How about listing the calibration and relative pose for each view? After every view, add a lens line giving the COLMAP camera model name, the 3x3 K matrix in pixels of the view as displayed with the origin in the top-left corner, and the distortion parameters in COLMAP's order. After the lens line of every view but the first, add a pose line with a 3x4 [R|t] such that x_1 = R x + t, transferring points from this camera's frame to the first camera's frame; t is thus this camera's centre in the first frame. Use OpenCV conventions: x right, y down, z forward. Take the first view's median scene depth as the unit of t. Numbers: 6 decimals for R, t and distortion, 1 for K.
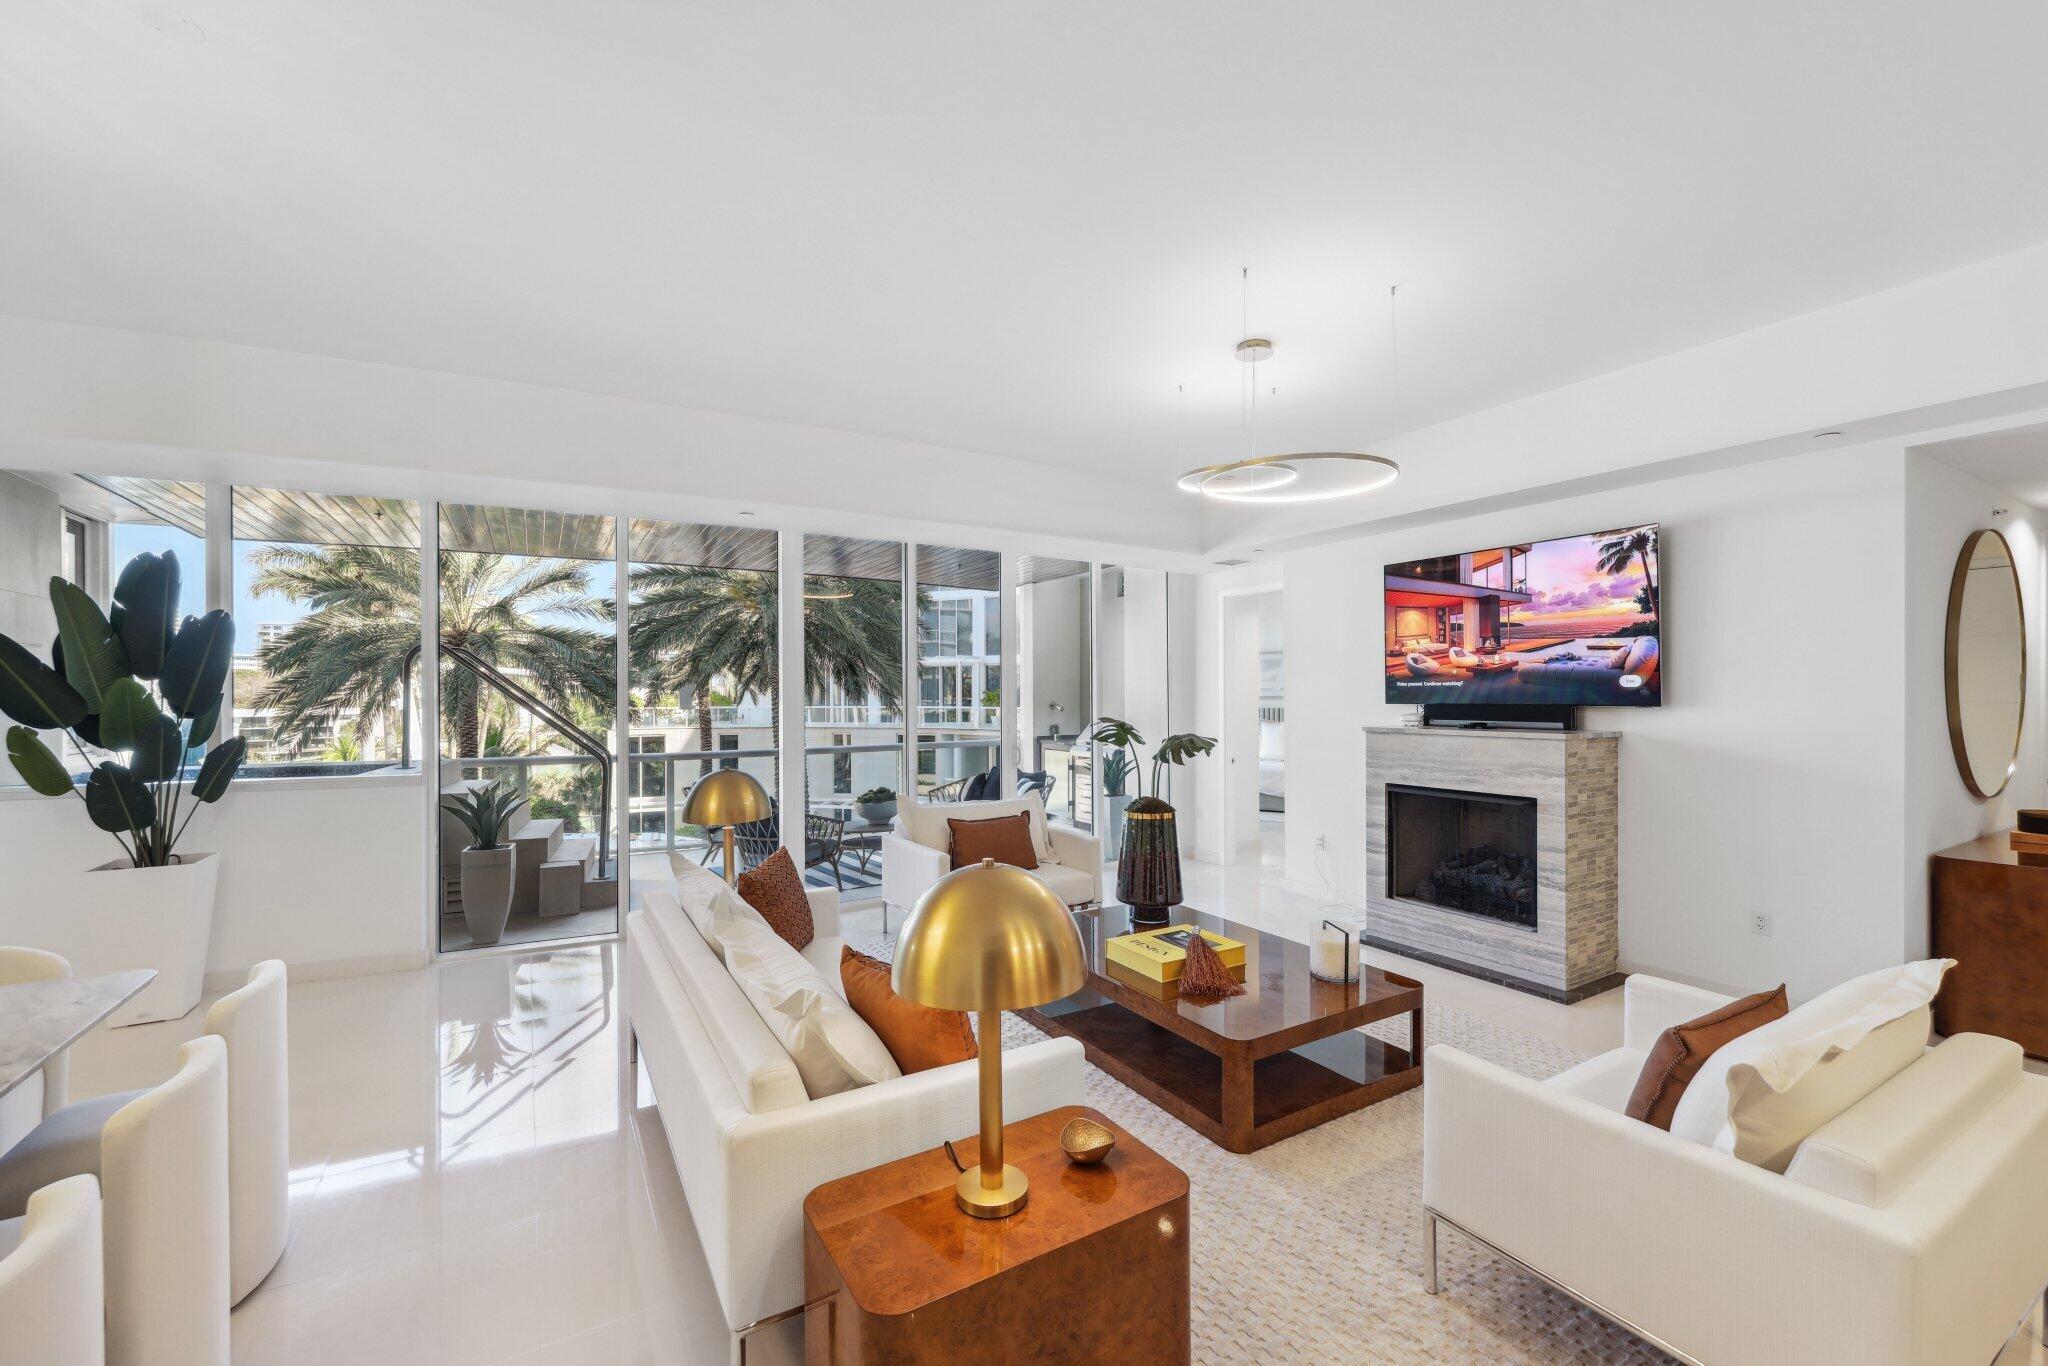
lens RADIAL K [[858.9, 0, 1024.0], [0, 858.9, 683.0], [0, 0, 1]] dist [0.000286, 0.000026]
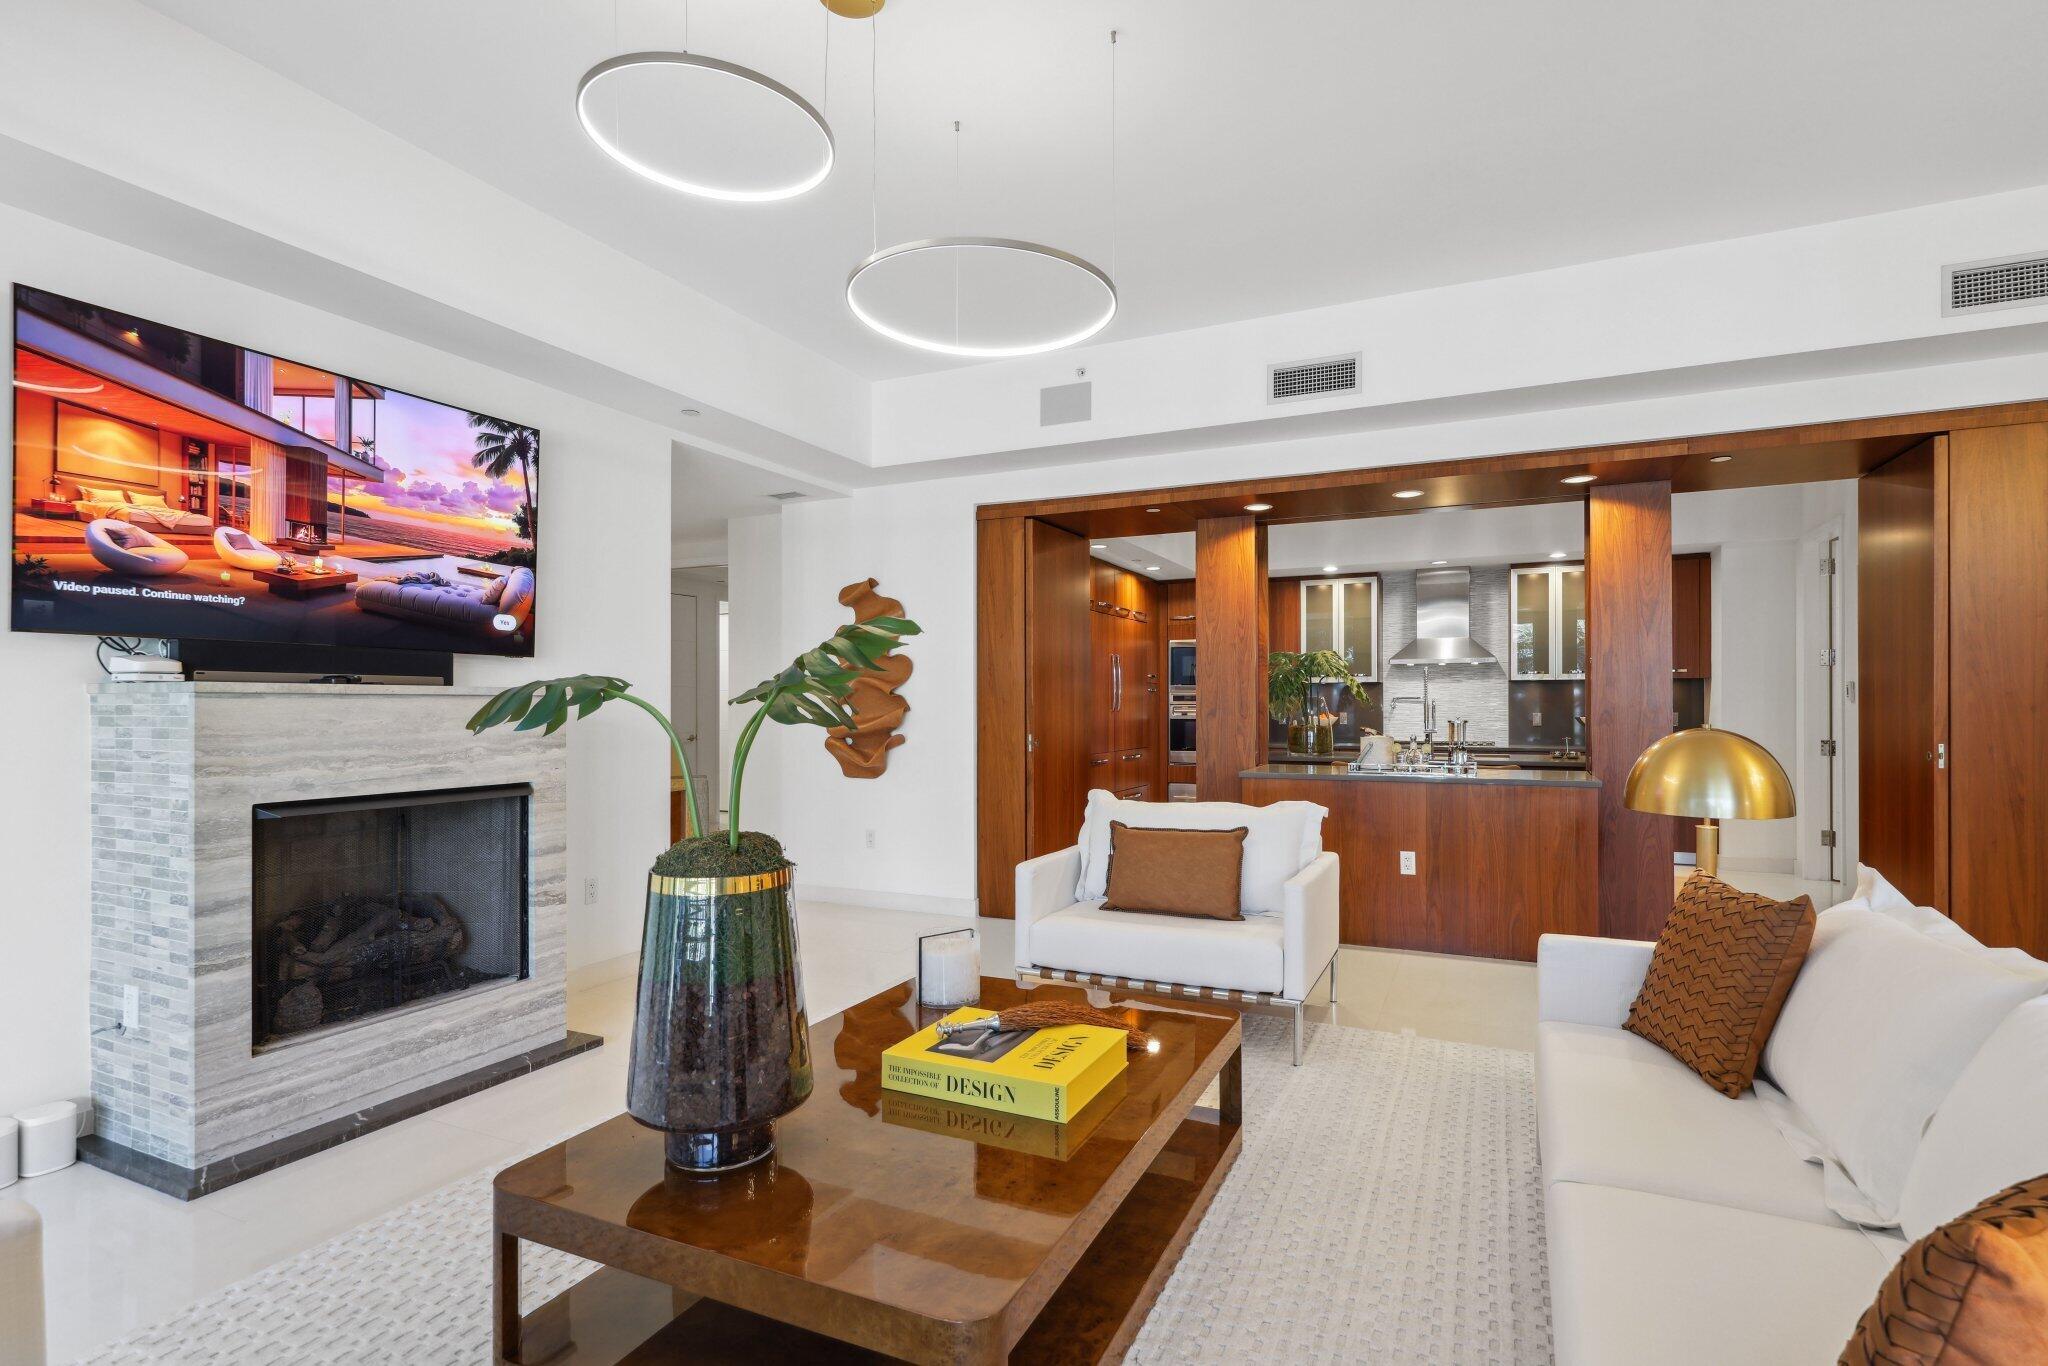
lens RADIAL K [[998.0, 0, 1027.5], [0, 998.0, 705.3], [0, 0, 1]] dist [0.000742, 0.000280]
pose [[-0.567948, 0.009283, 0.823012, -0.258142], [-0.000293, 0.999934, -0.011481, 0.073134], [-0.823065, -0.006762, -0.567907, 1.006660]]
